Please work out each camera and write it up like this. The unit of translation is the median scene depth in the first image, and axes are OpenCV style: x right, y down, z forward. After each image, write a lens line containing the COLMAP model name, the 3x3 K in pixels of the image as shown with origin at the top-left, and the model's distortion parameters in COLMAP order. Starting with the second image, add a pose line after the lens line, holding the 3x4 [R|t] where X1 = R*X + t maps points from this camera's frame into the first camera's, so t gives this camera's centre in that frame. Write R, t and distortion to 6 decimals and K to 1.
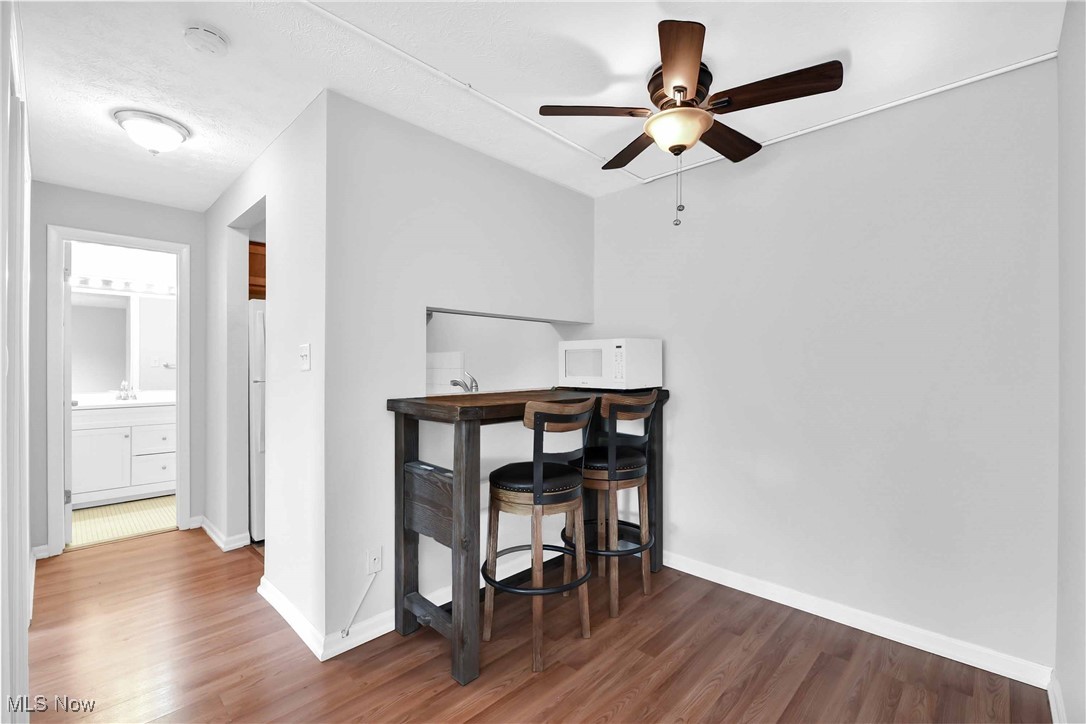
lens RADIAL K [[459.9, 0, 559.8], [0, 459.9, 367.0], [0, 0, 1]] dist [-0.002781, -0.000668]
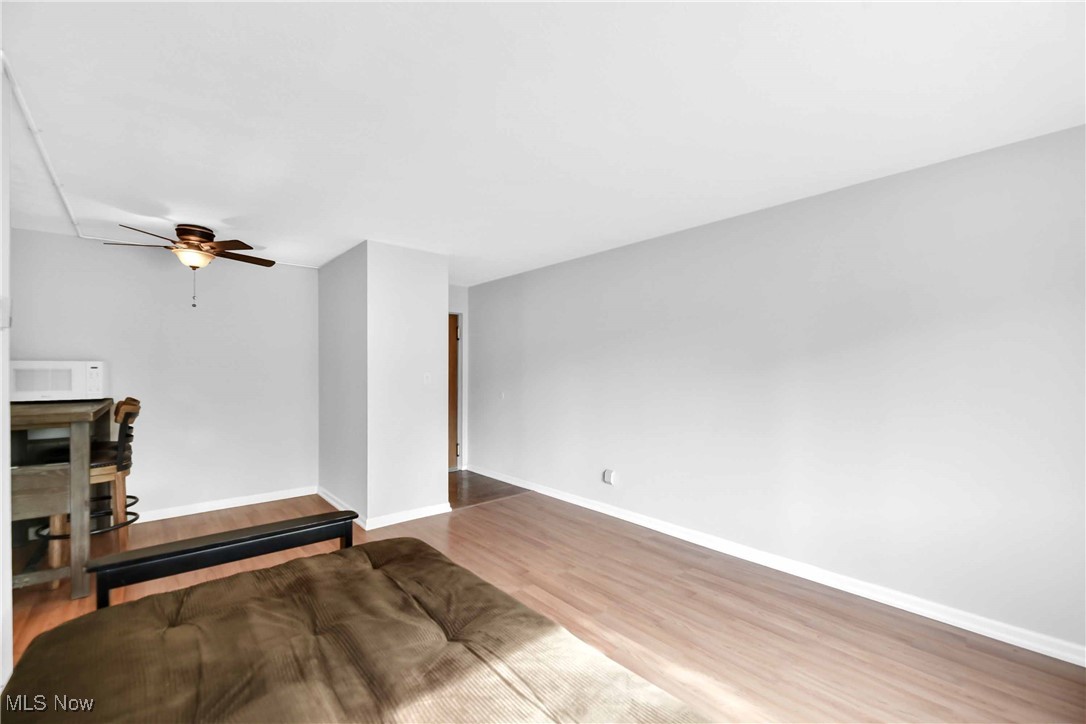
lens RADIAL K [[459.9, 0, 559.8], [0, 459.9, 367.0], [0, 0, 1]] dist [-0.002781, -0.000668]
pose [[0.065321, 0.002132, 0.997862, -1.122782], [0.000194, 0.999998, -0.002149, -0.043412], [-0.997864, 0.000334, 0.065320, -0.458722]]
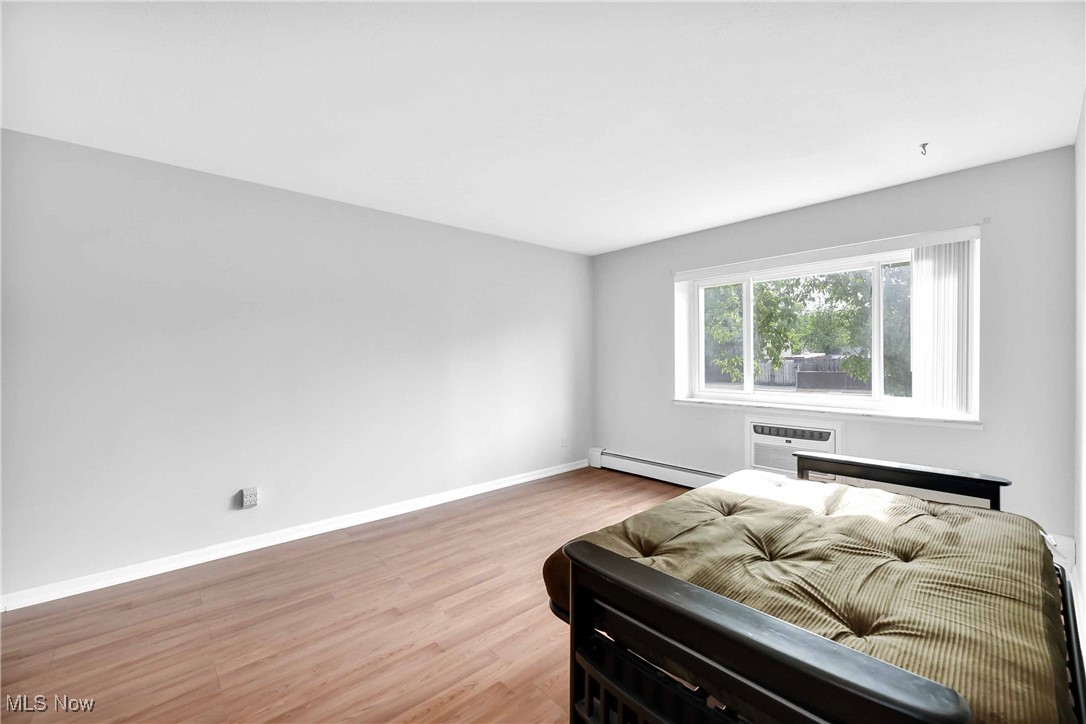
lens RADIAL K [[425.8, 0, 551.1], [0, 425.8, 362.5], [0, 0, 1]] dist [-0.000507, -0.000347]
pose [[-0.997724, 0.006475, 0.067114, -0.265480], [0.007386, 0.999884, 0.013325, -0.003650], [-0.067020, 0.013790, -0.997656, 0.548062]]
